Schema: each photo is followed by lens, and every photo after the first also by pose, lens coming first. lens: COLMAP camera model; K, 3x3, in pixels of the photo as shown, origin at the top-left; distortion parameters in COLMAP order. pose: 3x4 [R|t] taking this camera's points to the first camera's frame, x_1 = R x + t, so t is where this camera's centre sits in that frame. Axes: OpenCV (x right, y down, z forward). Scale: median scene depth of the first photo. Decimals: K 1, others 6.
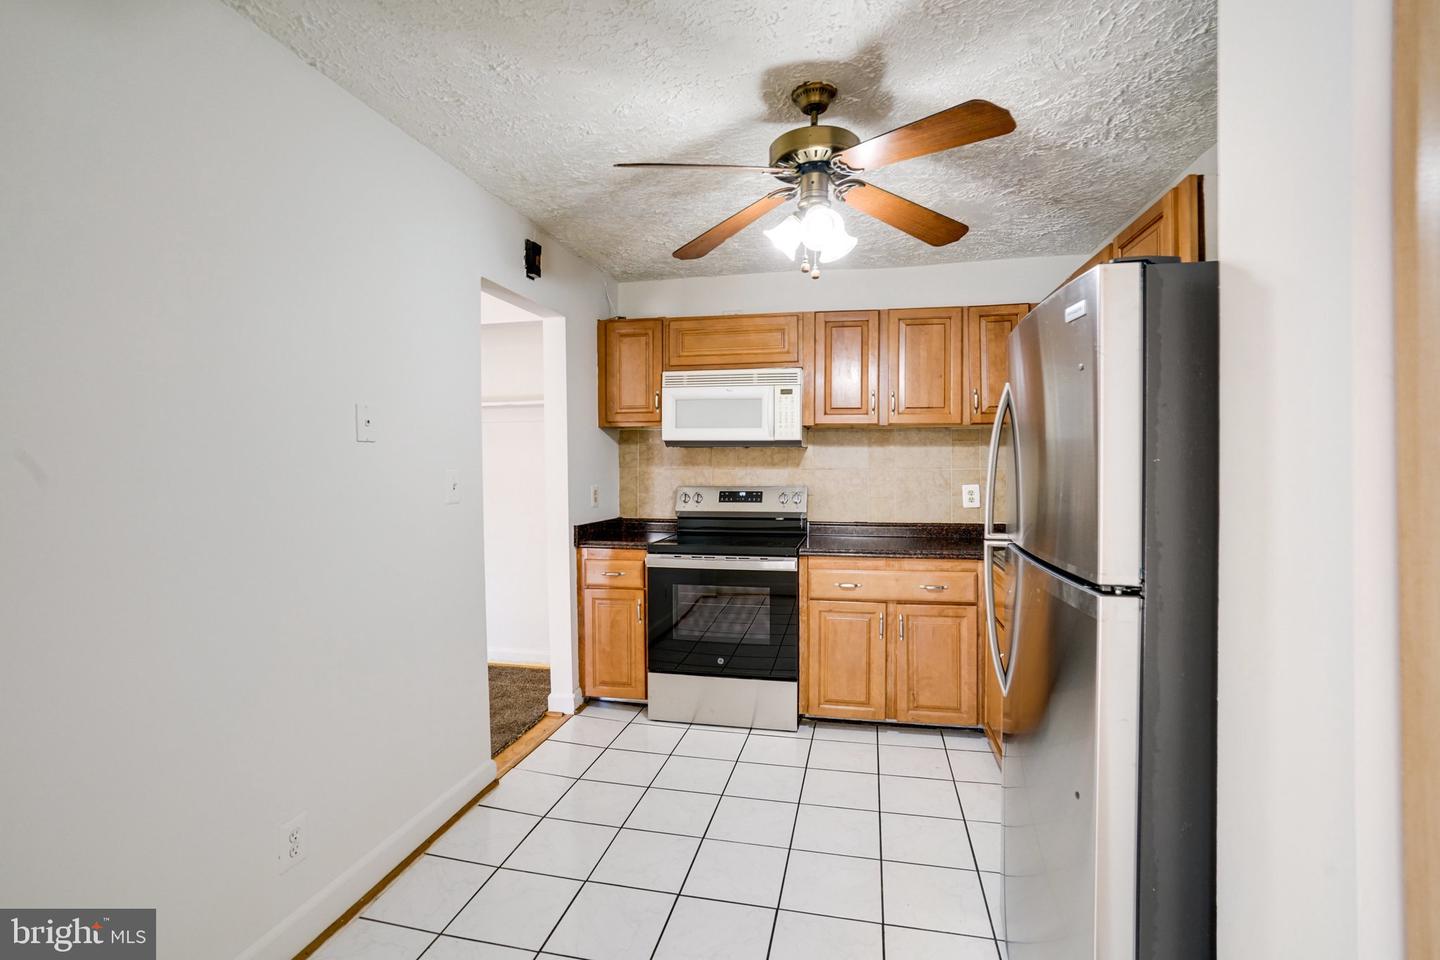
lens RADIAL K [[664.0, 0, 715.3], [0, 664.0, 463.5], [0, 0, 1]] dist [-0.042009, 0.015658]
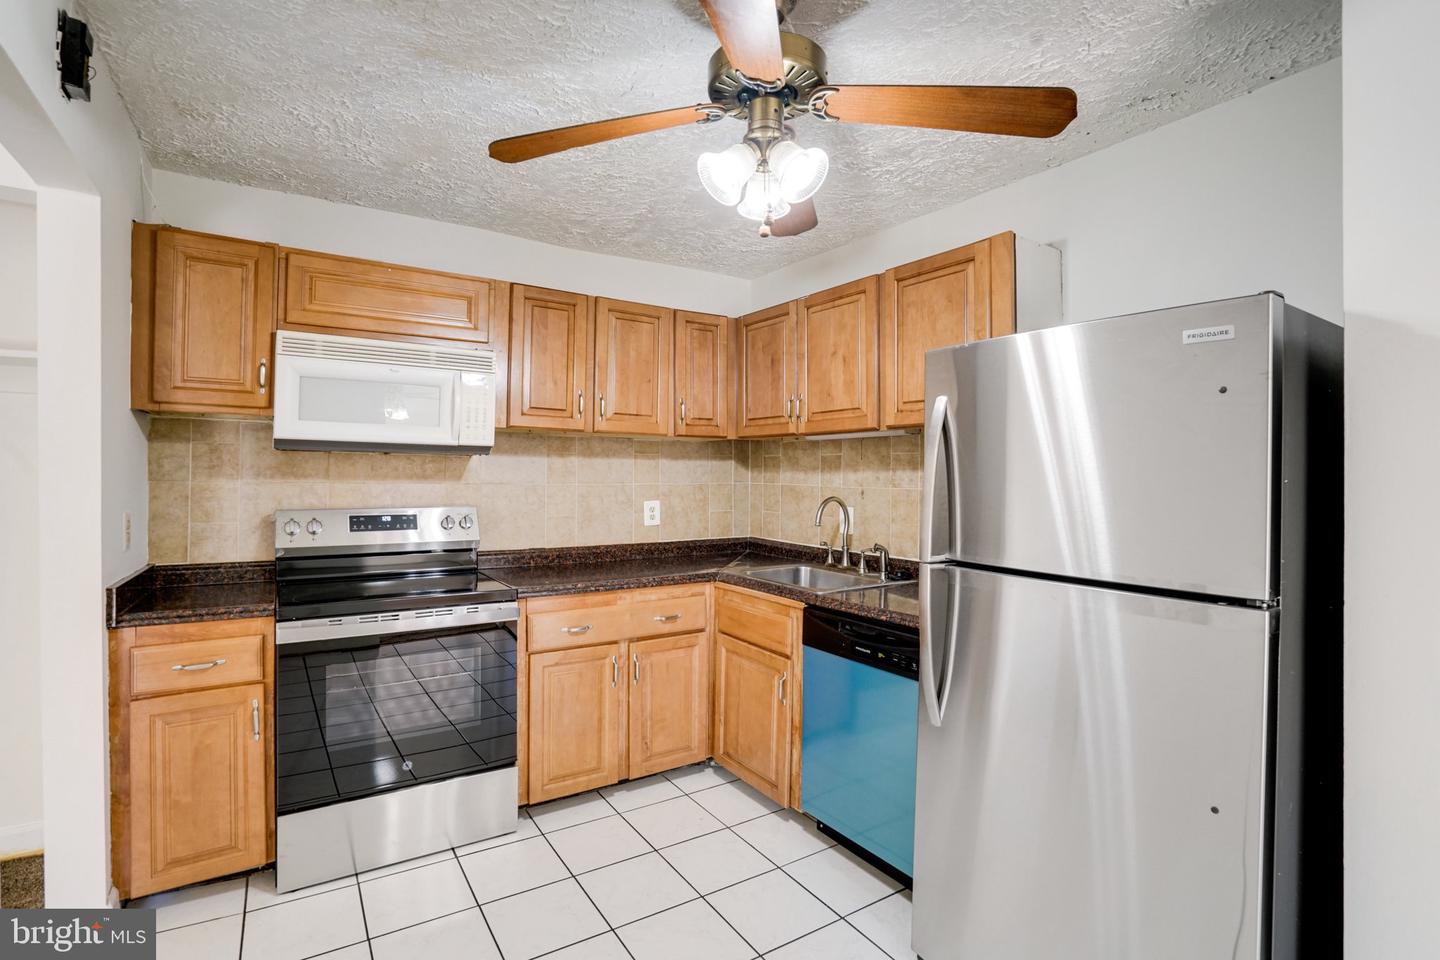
lens RADIAL K [[682.2, 0, 713.3], [0, 682.2, 472.9], [0, 0, 1]] dist [-0.054769, 0.021981]
pose [[0.708525, 0.010946, 0.705601, -0.244691], [-0.008760, 0.999939, -0.006716, -0.001606], [-0.705631, -0.001423, 0.708578, 0.273341]]
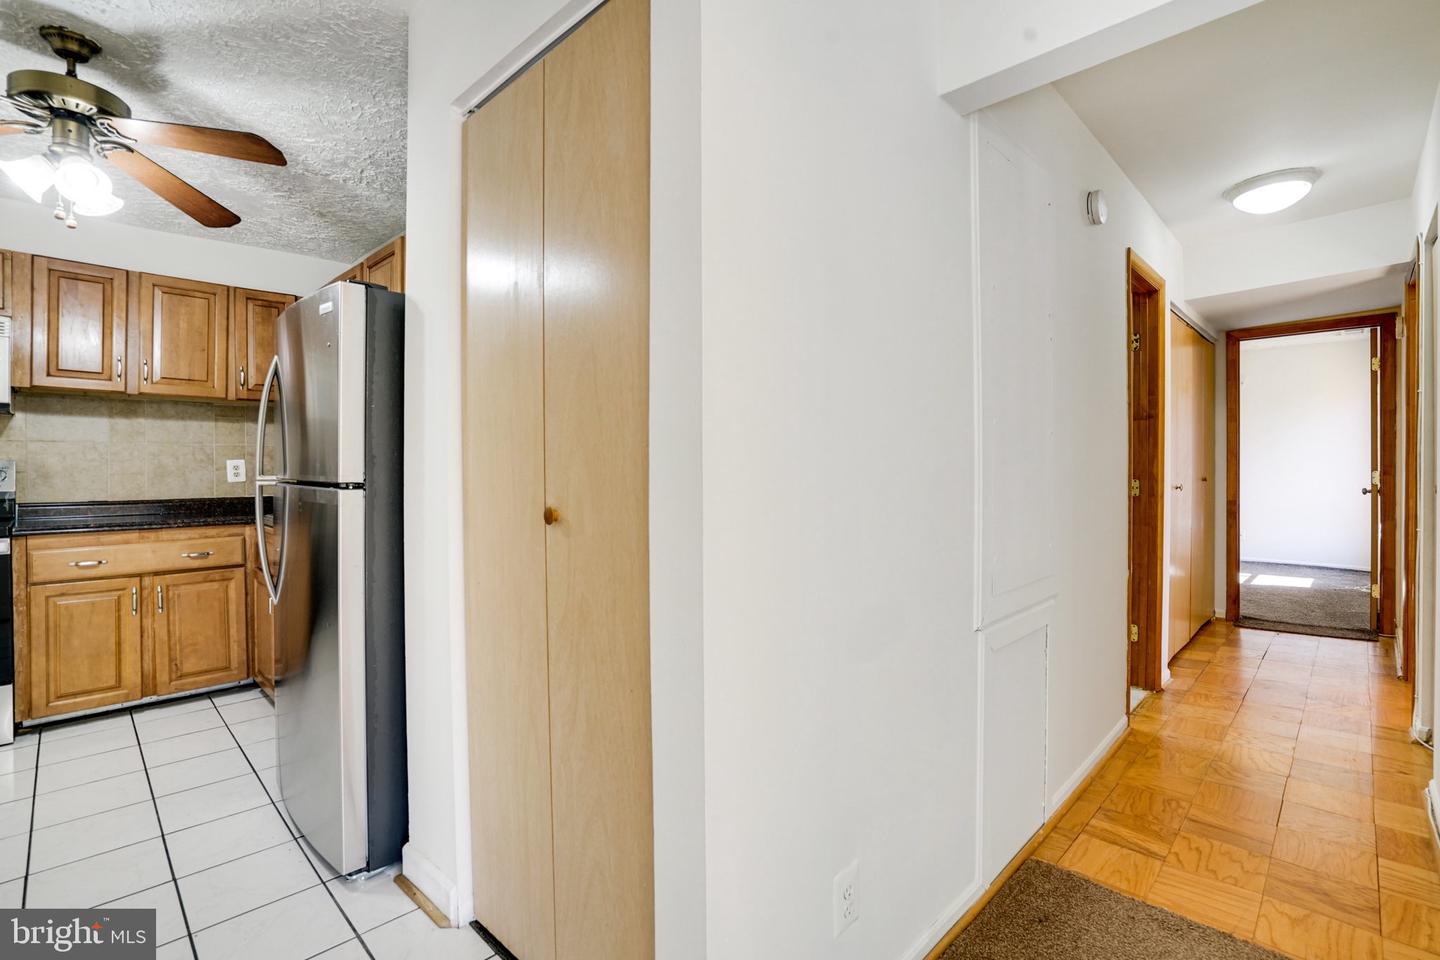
lens RADIAL K [[674.0, 0, 716.7], [0, 674.0, 473.1], [0, 0, 1]] dist [-0.056848, 0.018962]
pose [[0.531102, -0.005587, 0.847290, -0.090141], [-0.001655, 0.999970, 0.007631, 0.046483], [-0.847306, -0.005455, 0.531077, -0.196739]]
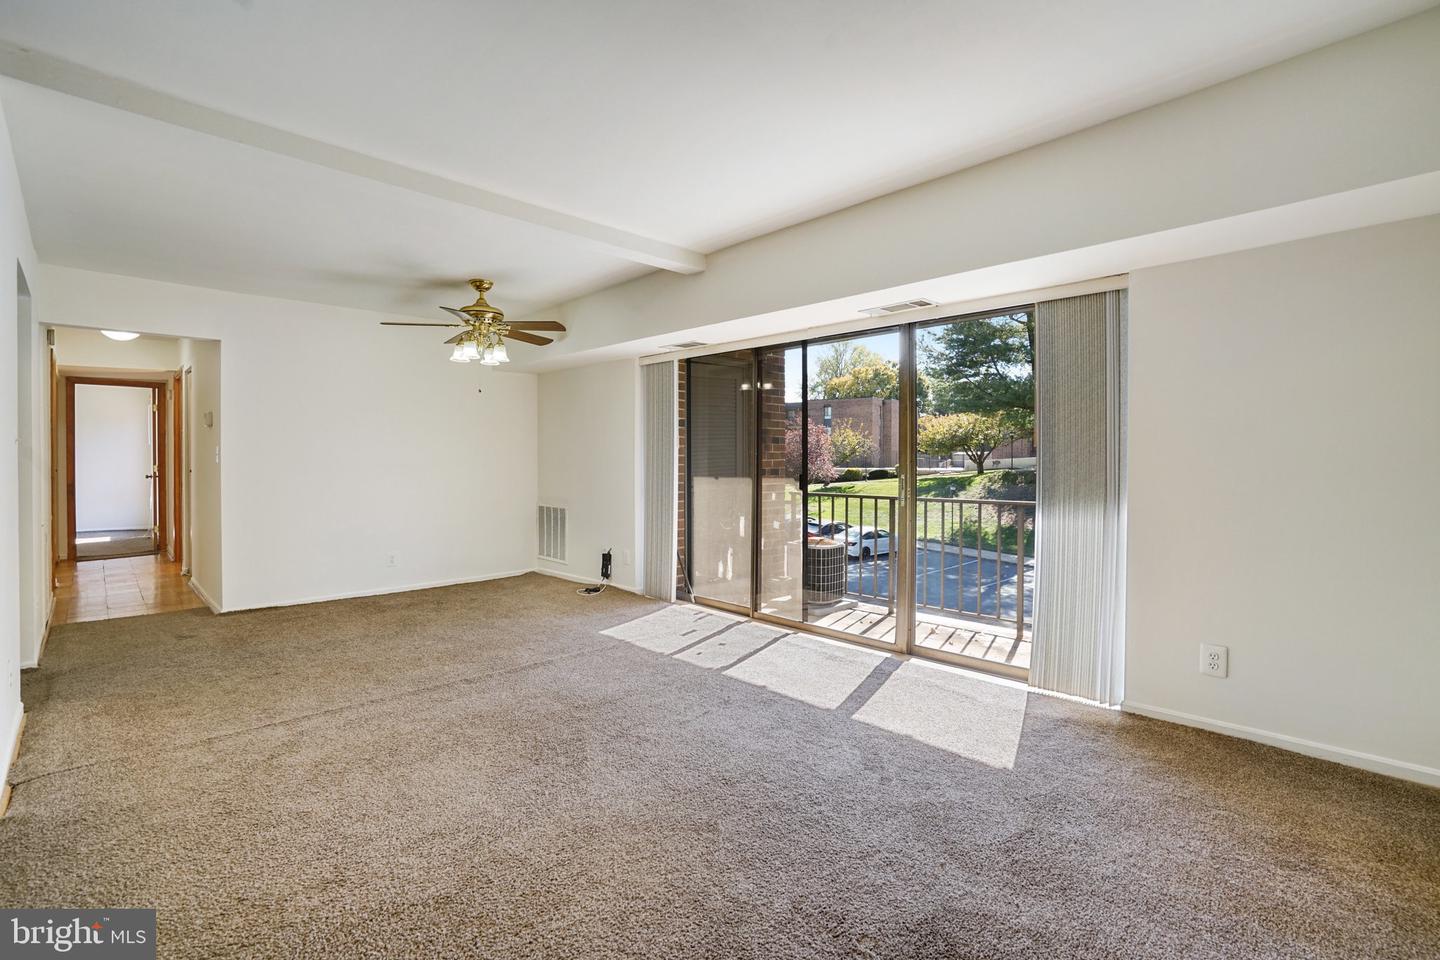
lens RADIAL K [[642.3, 0, 720.0], [0, 642.3, 480.0], [0, 0, 1]] dist [-0.021328, 0.000695]
pose [[-0.839696, -0.010516, 0.542954, -1.286752], [-0.000344, 0.999823, 0.018832, 0.060248], [-0.543056, 0.015627, -0.839551, 0.194039]]
